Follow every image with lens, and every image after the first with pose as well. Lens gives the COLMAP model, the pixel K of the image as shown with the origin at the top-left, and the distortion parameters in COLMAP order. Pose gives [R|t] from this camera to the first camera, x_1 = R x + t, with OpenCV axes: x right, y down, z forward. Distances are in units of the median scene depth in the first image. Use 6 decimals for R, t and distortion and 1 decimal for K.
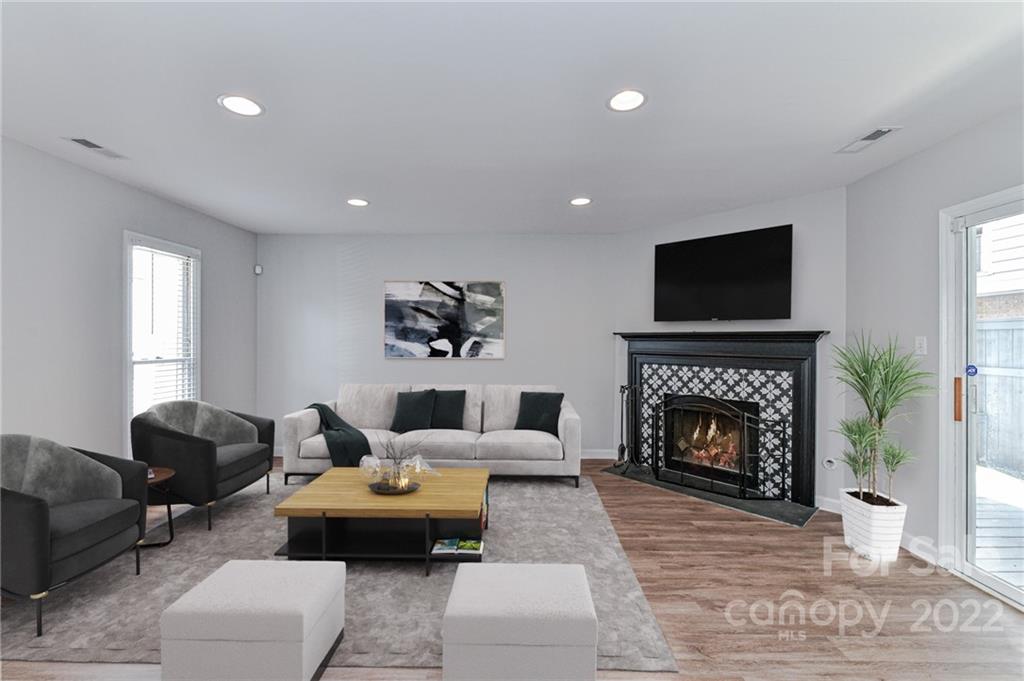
lens RADIAL K [[421.6, 0, 513.1], [0, 421.6, 331.5], [0, 0, 1]] dist [0.000124, -0.000014]
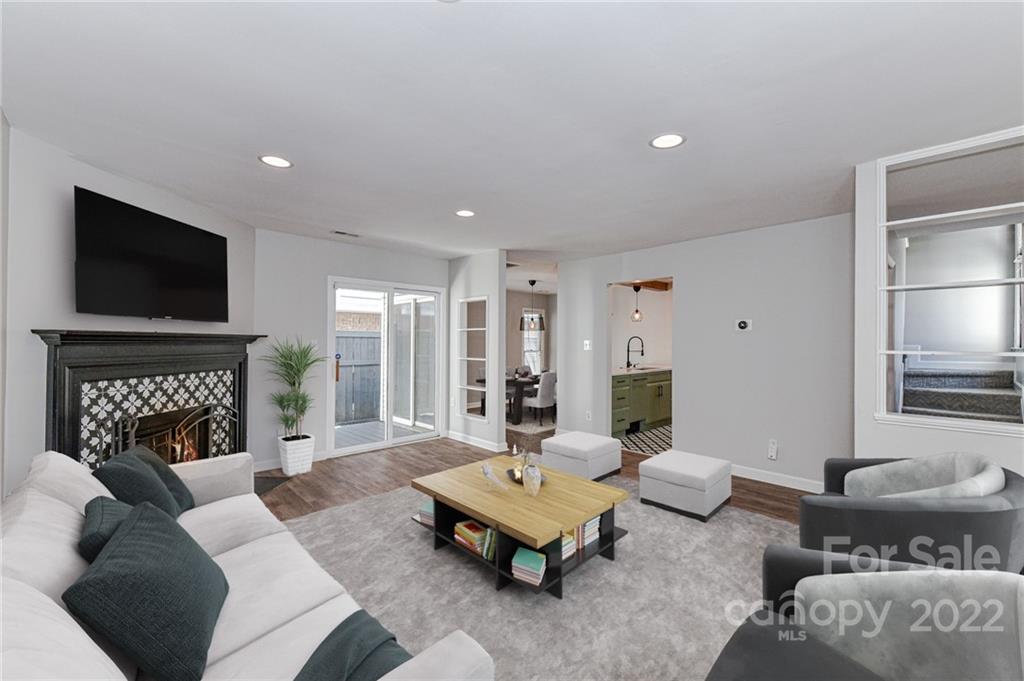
lens RADIAL K [[421.6, 0, 511.4], [0, 421.6, 343.8], [0, 0, 1]] dist [0.000124, -0.000014]
pose [[-0.665051, 0.012729, 0.746689, -0.603769], [0.016280, 0.999864, -0.002545, 0.035406], [-0.746620, 0.010464, -0.665168, 1.039587]]
